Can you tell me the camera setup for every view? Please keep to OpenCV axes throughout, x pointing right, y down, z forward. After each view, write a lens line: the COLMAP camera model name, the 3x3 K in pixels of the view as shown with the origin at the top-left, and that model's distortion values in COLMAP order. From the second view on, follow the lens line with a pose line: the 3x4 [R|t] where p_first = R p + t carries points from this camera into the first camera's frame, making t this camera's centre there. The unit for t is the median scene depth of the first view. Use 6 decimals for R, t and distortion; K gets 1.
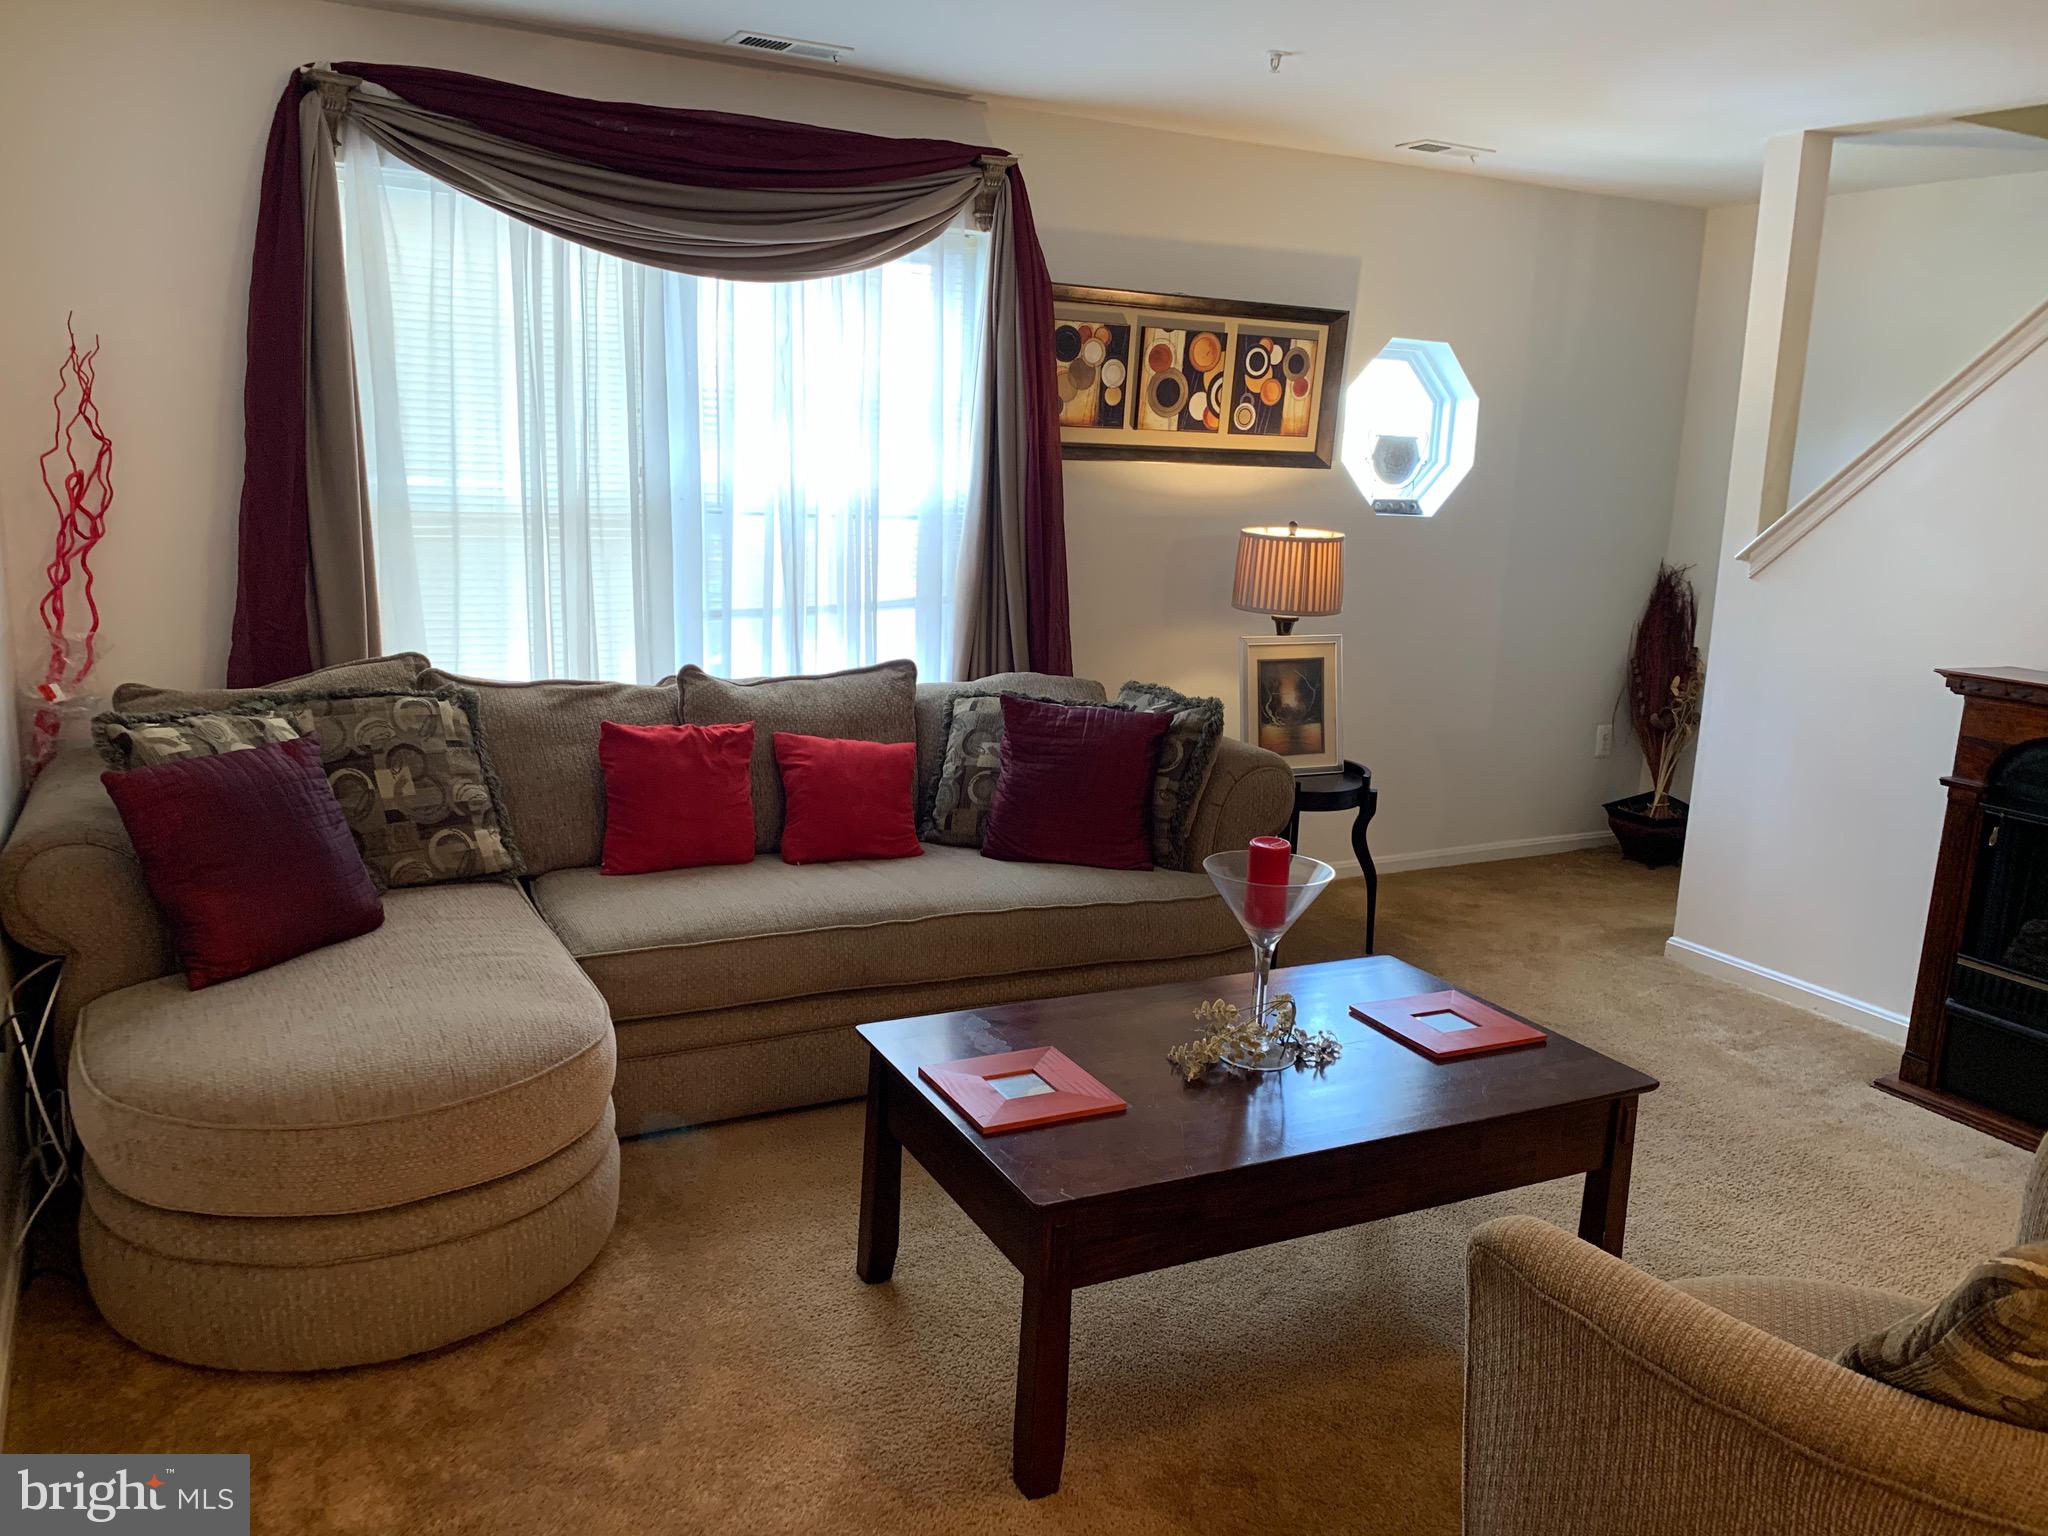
lens RADIAL K [[1576.1, 0, 1026.2], [0, 1576.1, 766.2], [0, 0, 1]] dist [0.021324, -0.023694]
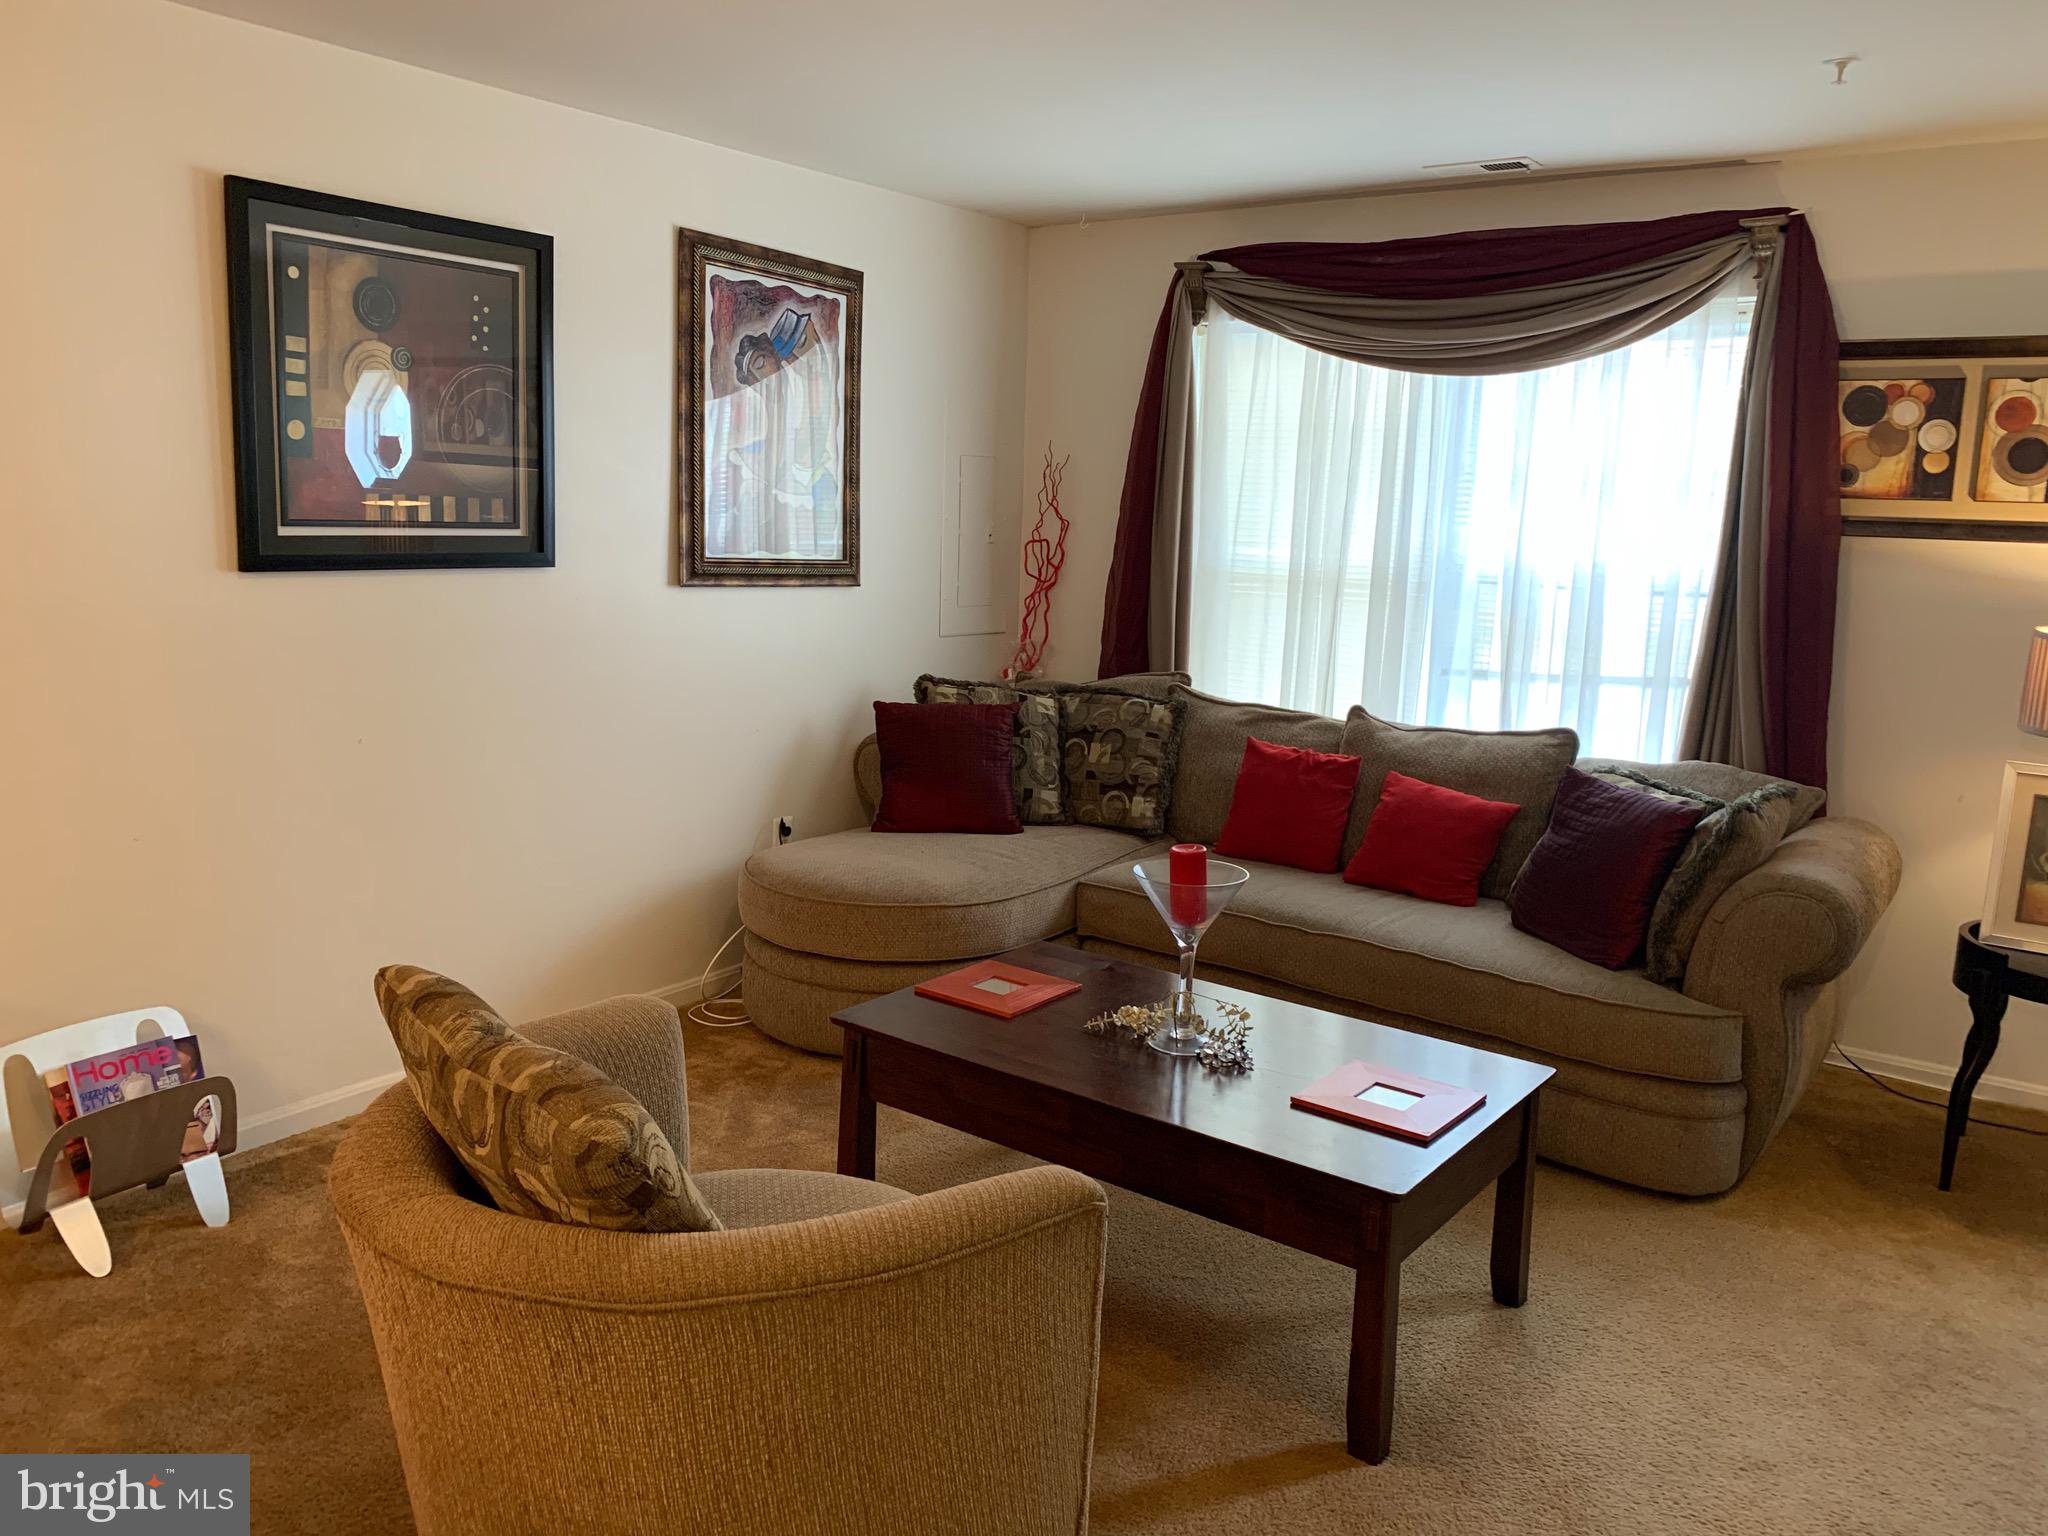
lens RADIAL K [[1576.1, 0, 1026.4], [0, 1576.1, 772.2], [0, 0, 1]] dist [0.021324, -0.023694]
pose [[0.430315, 0.135393, -0.892467, 0.697170], [-0.183353, 0.981187, 0.060446, -0.038500], [0.883861, 0.137626, 0.447045, 0.241205]]
